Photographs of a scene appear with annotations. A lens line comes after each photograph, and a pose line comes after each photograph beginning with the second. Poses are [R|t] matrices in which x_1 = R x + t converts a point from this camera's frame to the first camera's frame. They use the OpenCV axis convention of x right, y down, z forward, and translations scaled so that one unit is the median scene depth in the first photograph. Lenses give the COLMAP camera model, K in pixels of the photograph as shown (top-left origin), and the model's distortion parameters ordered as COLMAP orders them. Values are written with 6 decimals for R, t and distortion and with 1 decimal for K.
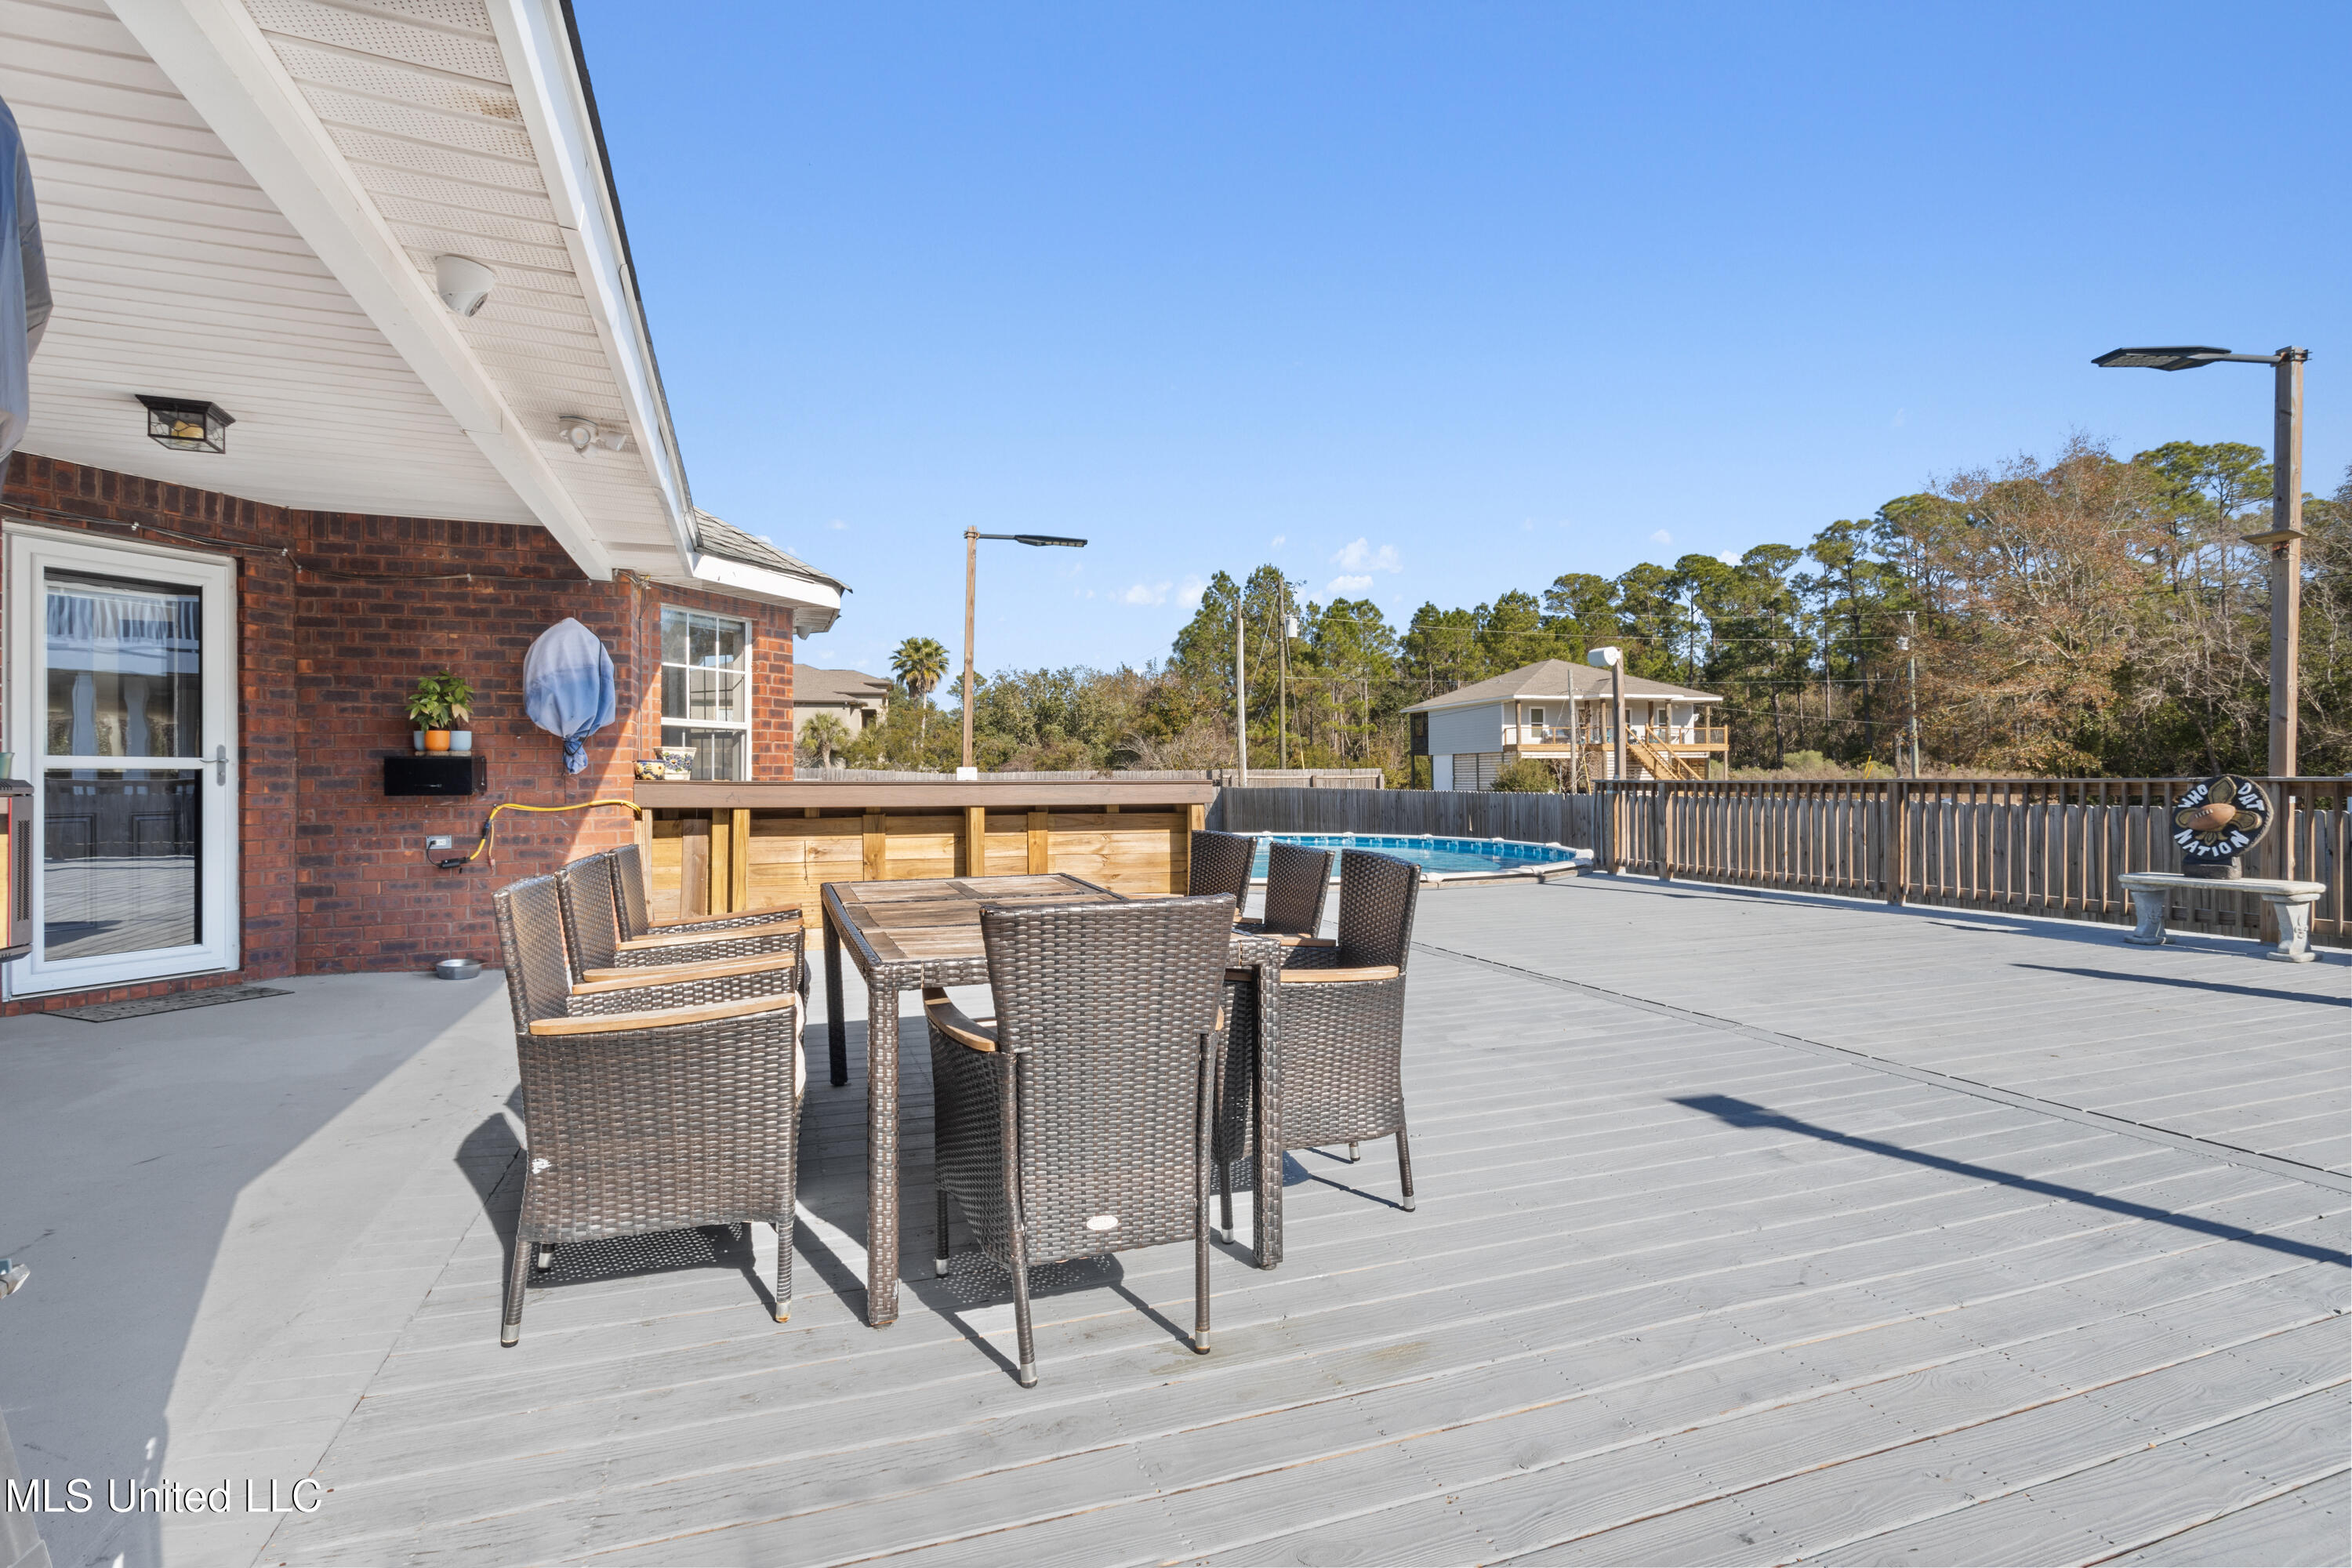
lens RADIAL K [[1139.7, 0, 1187.1], [0, 1139.7, 779.9], [0, 0, 1]] dist [0.000658, 0.000055]
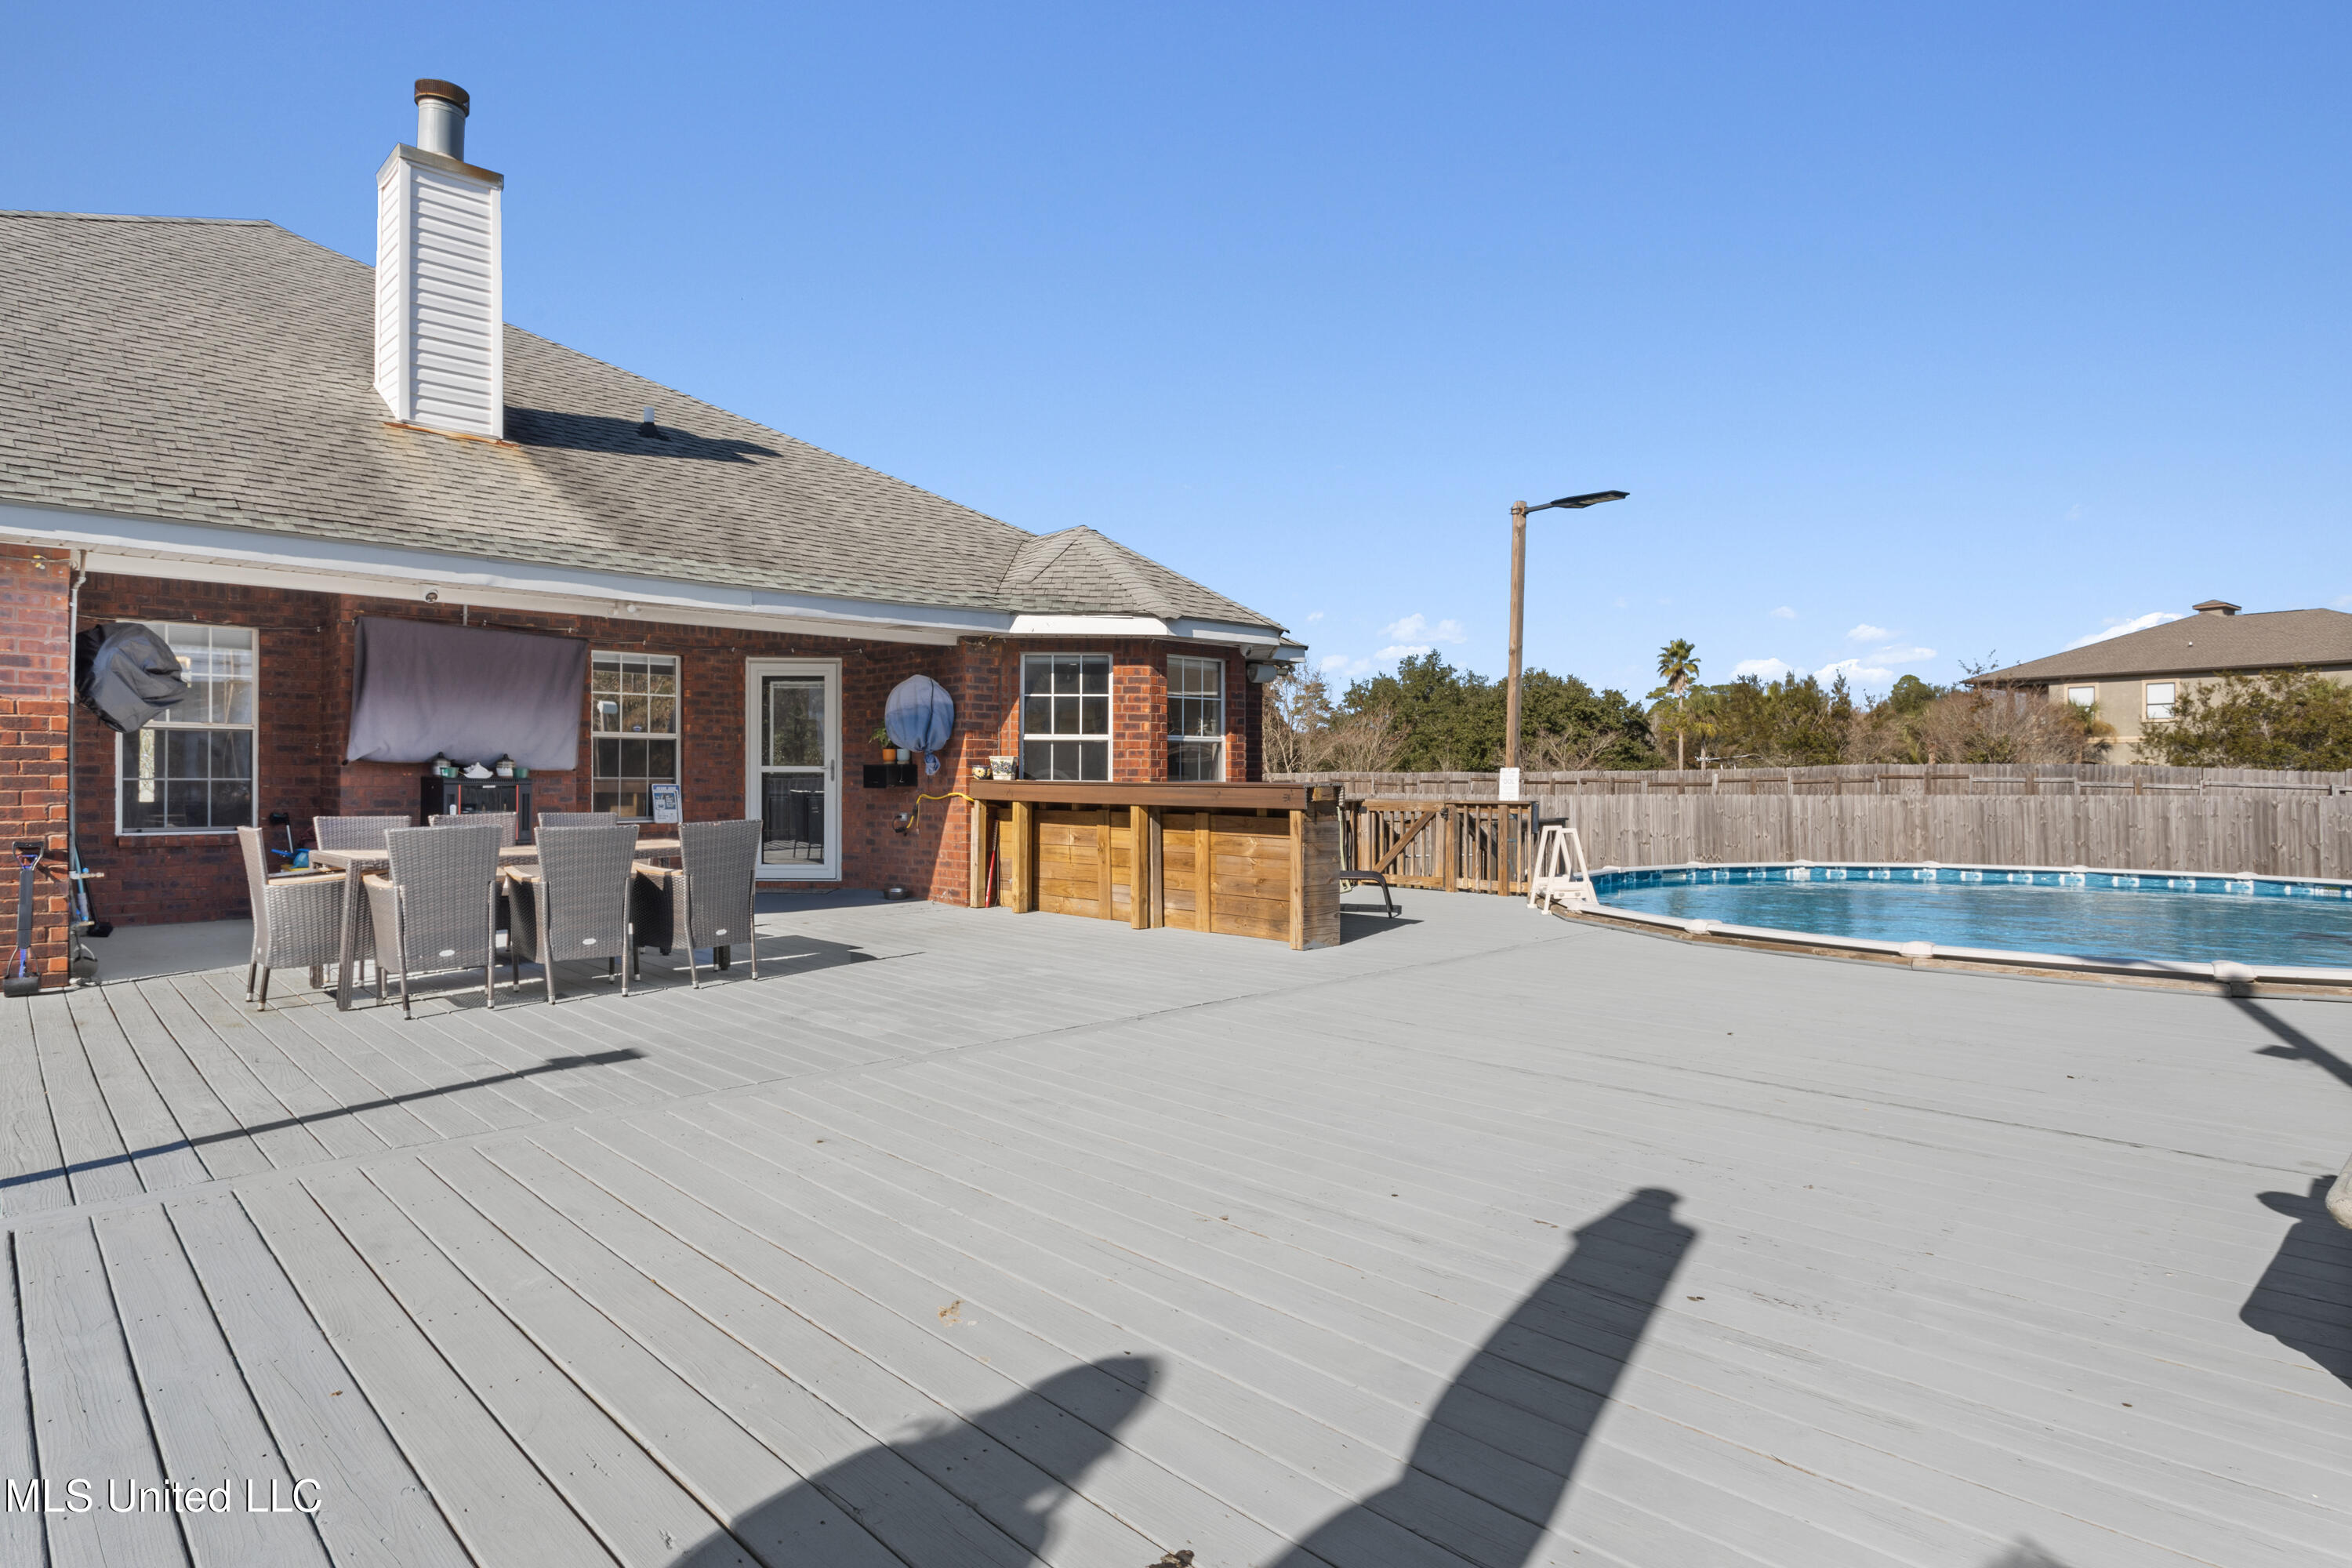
lens RADIAL K [[1275.7, 0, 1163.7], [0, 1275.7, 779.8], [0, 0, 1]] dist [-0.000424, 0.000228]
pose [[0.378735, 0.006795, -0.925480, 0.114980], [-0.004549, 0.999975, 0.005481, -0.000987], [0.925494, 0.002134, 0.378756, 0.063289]]
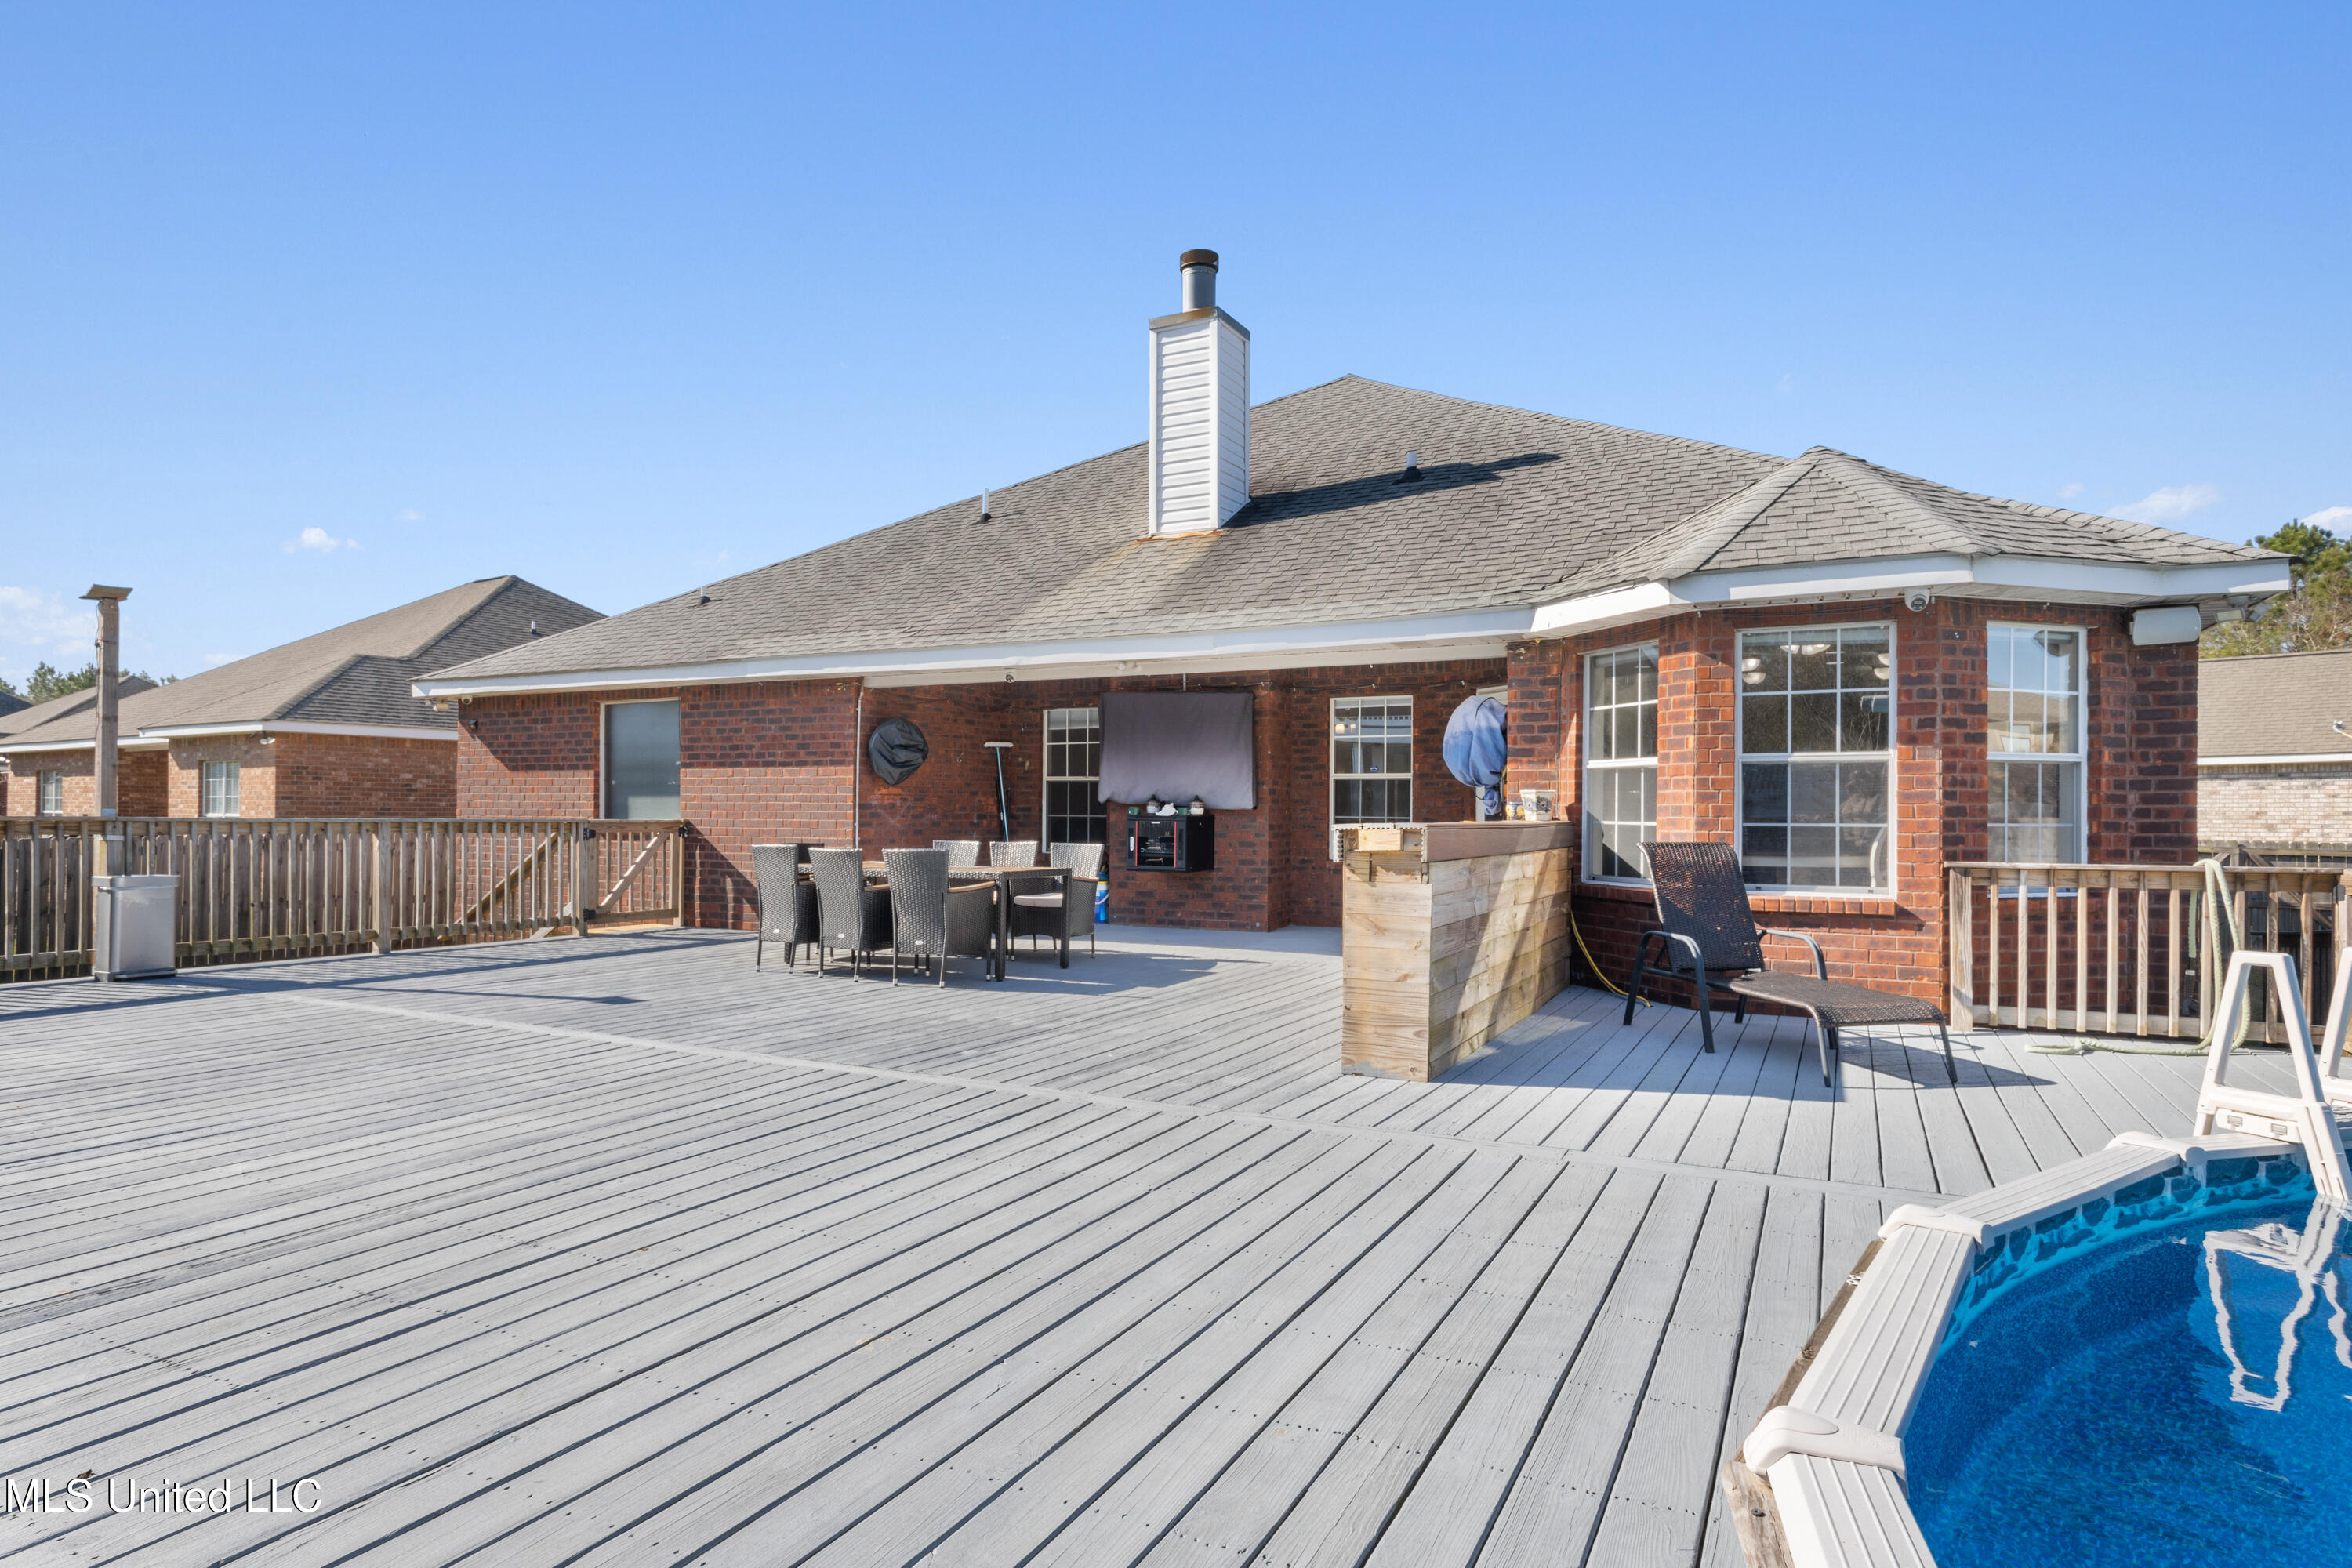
lens RADIAL K [[1284.1, 0, 1171.3], [0, 1284.1, 810.0], [0, 0, 1]] dist [-0.001114, 0.000017]
pose [[-0.754008, -0.002818, -0.656859, 0.066478], [-0.004465, 0.999990, 0.000836, -0.000984], [0.656850, 0.003563, -0.754013, 0.183129]]
